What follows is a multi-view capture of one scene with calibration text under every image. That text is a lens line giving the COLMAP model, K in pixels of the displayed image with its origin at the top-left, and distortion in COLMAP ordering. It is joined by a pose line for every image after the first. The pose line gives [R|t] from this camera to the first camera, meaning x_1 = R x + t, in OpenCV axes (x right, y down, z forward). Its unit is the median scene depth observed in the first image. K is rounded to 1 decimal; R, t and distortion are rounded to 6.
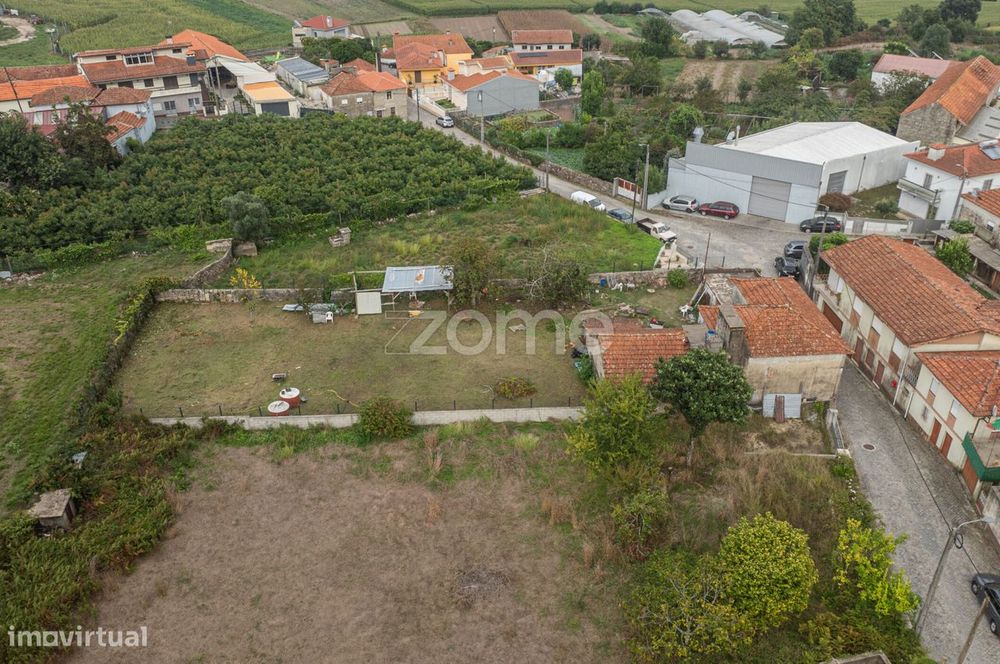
lens RADIAL K [[829.3, 0, 501.7], [0, 829.3, 330.5], [0, 0, 1]] dist [-0.019100, -0.007762]
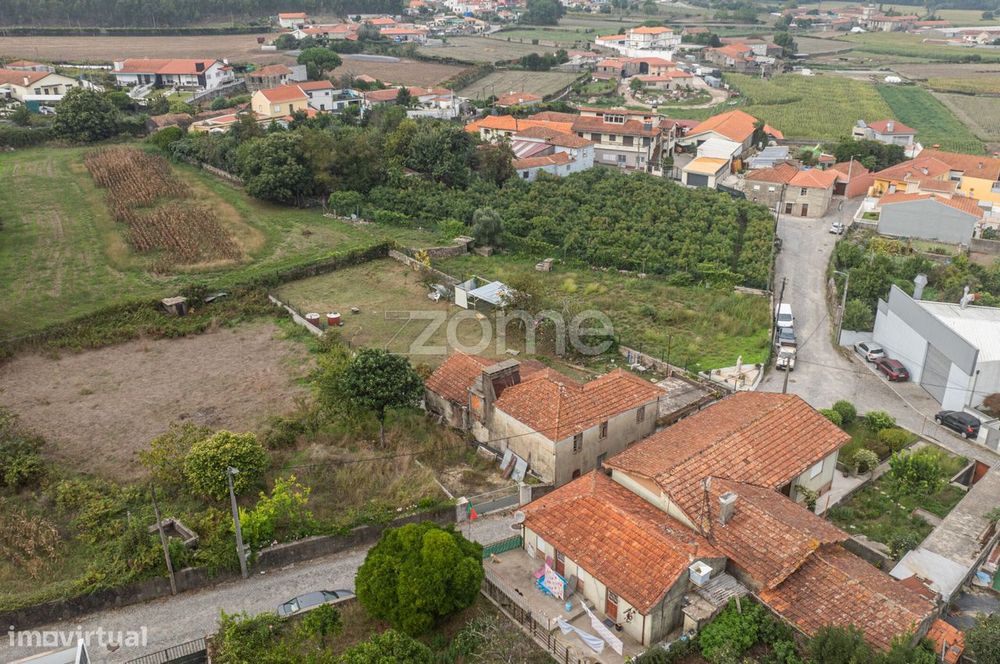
lens RADIAL K [[829.3, 0, 504.7], [0, 829.3, 328.1], [0, 0, 1]] dist [-0.019100, -0.007762]
pose [[0.592348, 0.327736, -0.736011, 0.699234], [-0.401200, 0.912195, 0.083299, -0.102391], [0.698686, 0.245946, 0.671825, 0.143663]]
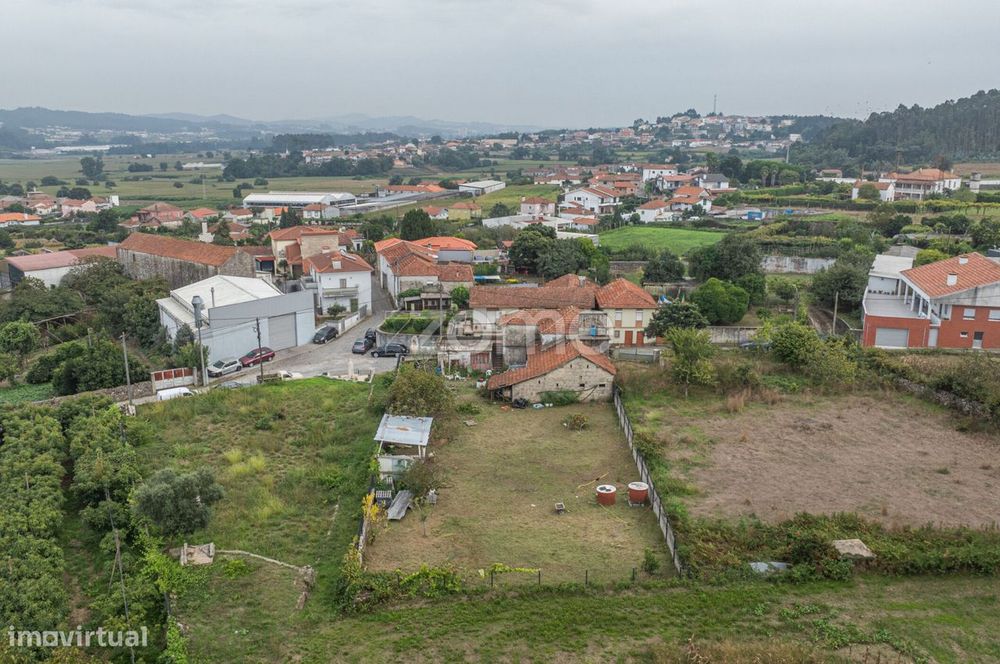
lens RADIAL K [[829.3, 0, 500.9], [0, 829.3, 331.5], [0, 0, 1]] dist [-0.019100, -0.007762]
pose [[0.065903, -0.232345, 0.970398, -0.809397], [0.494993, 0.852028, 0.170386, -0.217783], [-0.866394, 0.469111, 0.171160, 0.574374]]
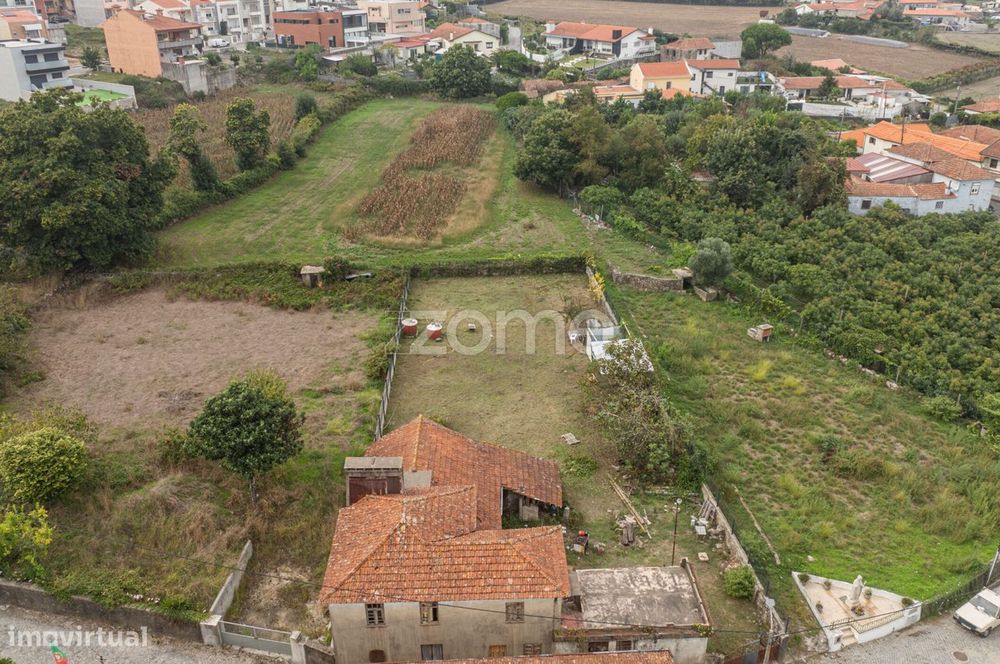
lens RADIAL K [[829.3, 0, 496.4], [0, 829.3, 334.4], [0, 0, 1]] dist [-0.019100, -0.007762]
pose [[-0.018815, 0.435471, -0.900006, 0.603872], [-0.491067, 0.780085, 0.387713, -0.309328], [0.870919, 0.449258, 0.199168, 0.562047]]
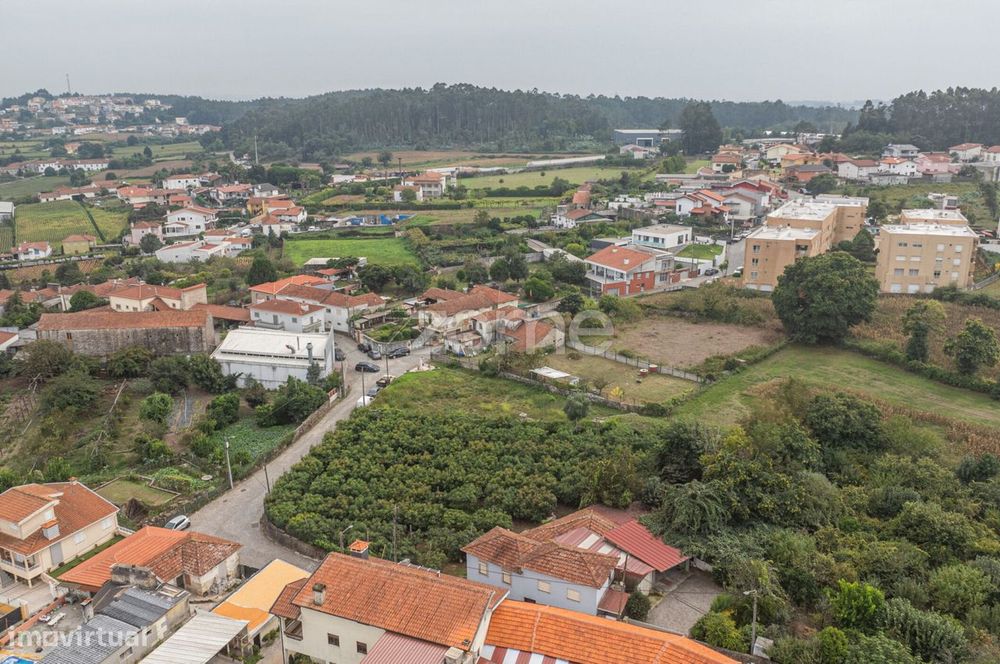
lens RADIAL K [[829.3, 0, 500.3], [0, 829.3, 328.3], [0, 0, 1]] dist [-0.019100, -0.007762]
pose [[-0.646485, -0.200294, 0.736165, -1.229624], [0.387629, 0.744863, 0.543068, -1.063609], [-0.657116, 0.636444, -0.403903, 1.510790]]
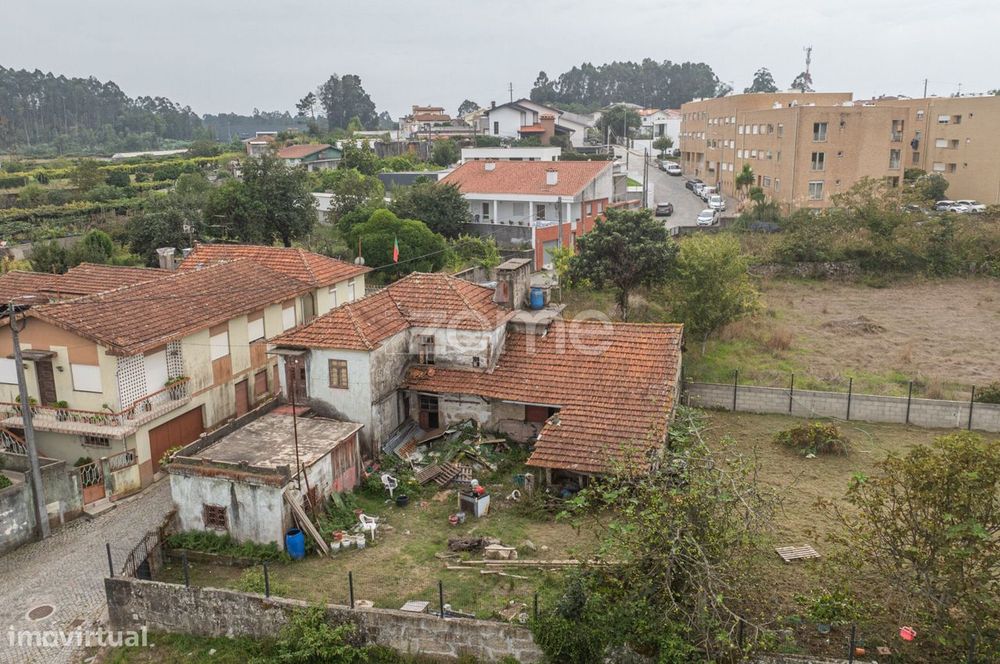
lens RADIAL K [[829.3, 0, 501.7], [0, 829.3, 329.5], [0, 0, 1]] dist [-0.019100, -0.007762]
pose [[-0.937317, -0.063326, 0.342675, 0.017047], [0.187333, 0.737609, 0.648721, -0.293142], [-0.293841, 0.672252, -0.679511, 0.988594]]
